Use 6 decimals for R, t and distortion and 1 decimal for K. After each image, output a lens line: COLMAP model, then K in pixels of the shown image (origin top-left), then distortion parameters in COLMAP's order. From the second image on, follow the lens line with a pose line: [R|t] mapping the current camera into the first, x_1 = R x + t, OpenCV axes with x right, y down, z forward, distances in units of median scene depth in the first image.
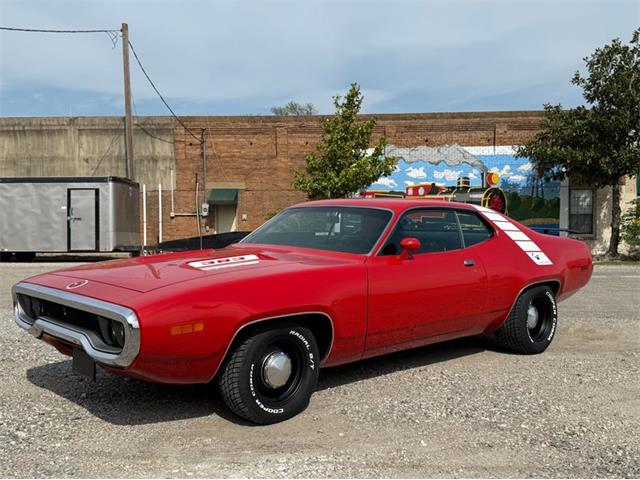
lens RADIAL K [[644.2, 0, 310.5], [0, 644.2, 243.3], [0, 0, 1]] dist [0.031384, 0.000000]
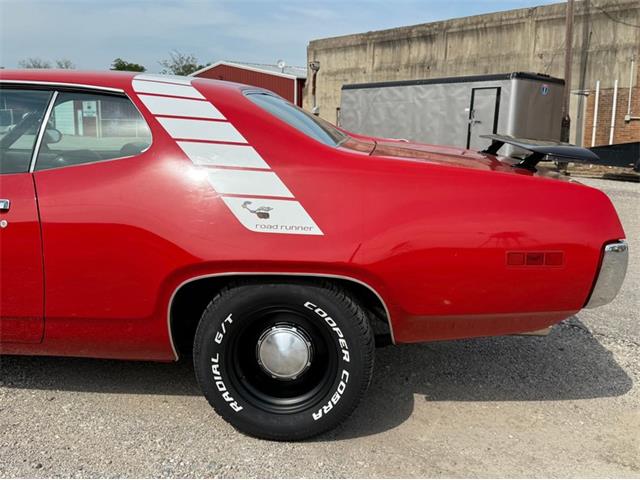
lens RADIAL K [[644.2, 0, 334.5], [0, 644.2, 247.2], [0, 0, 1]] dist [0.031384, 0.000000]
pose [[0.684844, 0.148989, -0.713296, 0.156453], [-0.040921, 0.985193, 0.166492, -0.005824], [0.727540, -0.084833, 0.680800, 0.180845]]
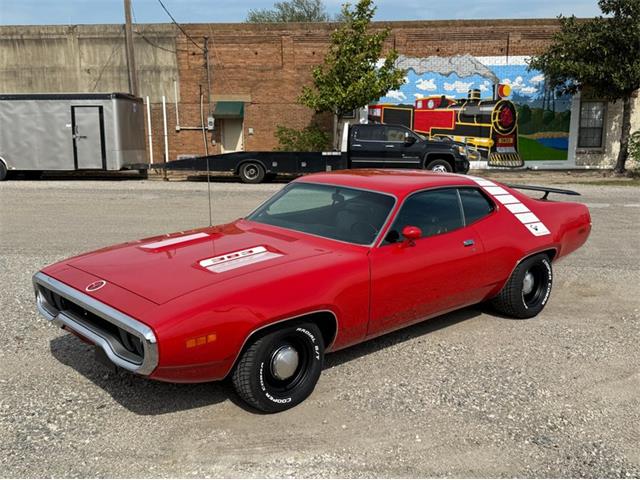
lens RADIAL K [[644.2, 0, 316.5], [0, 644.2, 245.3], [0, 0, 1]] dist [0.031384, 0.000000]
pose [[0.999997, -0.000765, -0.002522, 0.000639], [0.001156, 0.987288, 0.158935, -0.026940], [0.002369, -0.158938, 0.987286, -0.005236]]
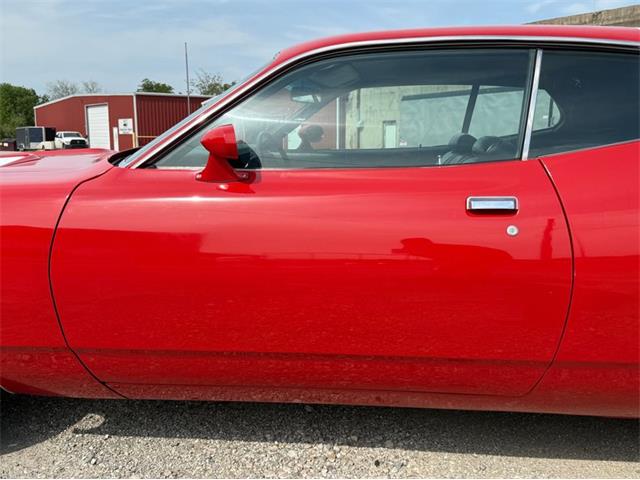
lens RADIAL K [[644.2, 0, 324.2], [0, 644.2, 239.8], [0, 0, 1]] dist [0.031384, 0.000000]
pose [[0.654849, 0.119017, -0.746329, 0.092073], [-0.027880, 0.990654, 0.133516, 0.001158], [0.755245, -0.066625, 0.652047, 0.151937]]
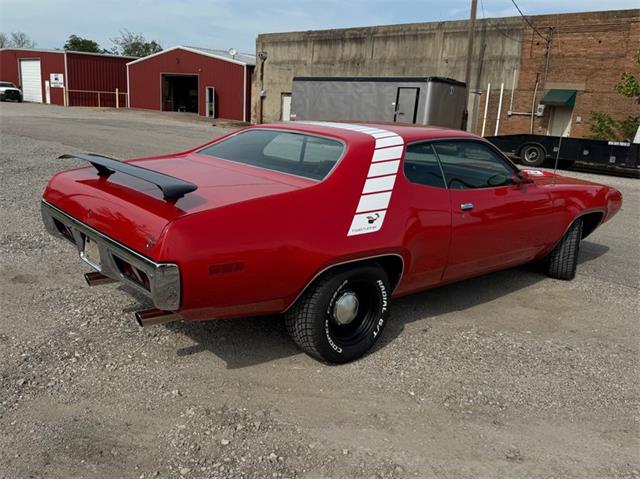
lens RADIAL K [[550.2, 0, 316.1], [0, 550.2, 237.9], [0, 0, 1]] dist [0.048794, -0.084178]
pose [[0.751952, 0.199437, -0.628326, 0.183598], [-0.077097, 0.973203, 0.216638, -0.018909], [0.654694, -0.114459, 0.747178, 0.084309]]
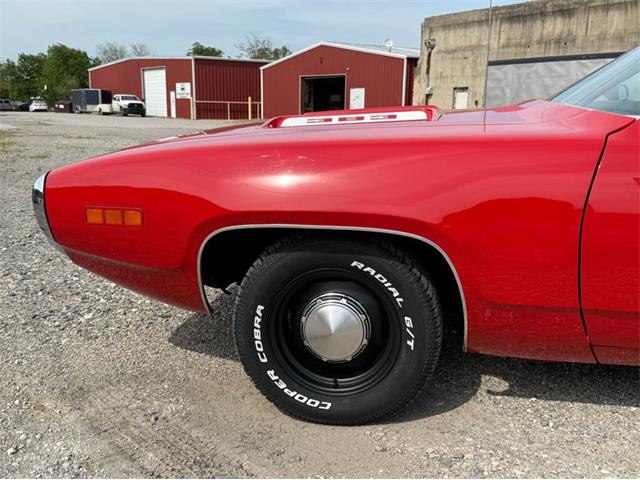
lens RADIAL K [[644.2, 0, 333.8], [0, 644.2, 241.7], [0, 0, 1]] dist [0.031384, 0.000000]
pose [[0.616874, 0.173522, -0.767695, 0.052777], [-0.043918, 0.981463, 0.186551, 0.005081], [0.785835, -0.081363, 0.613060, 0.109833]]
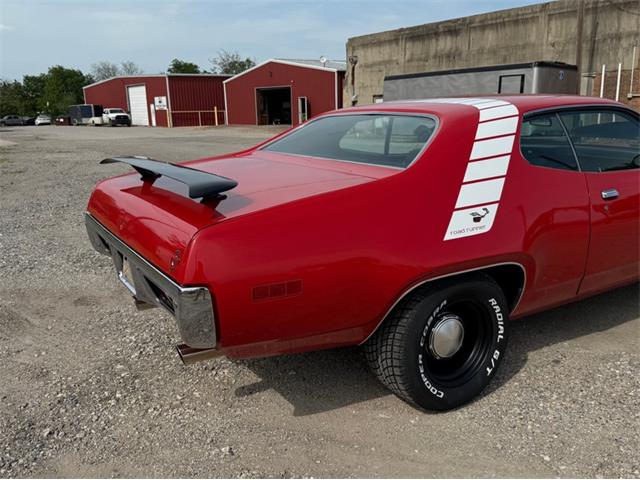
lens RADIAL K [[550.2, 0, 321.1], [0, 550.2, 245.3], [0, 0, 1]] dist [0.048794, -0.084178]
pose [[0.640821, 0.173939, -0.747726, 0.162429], [-0.003587, 0.974662, 0.223656, -0.011146], [0.767682, -0.140642, 0.625207, 0.114005]]
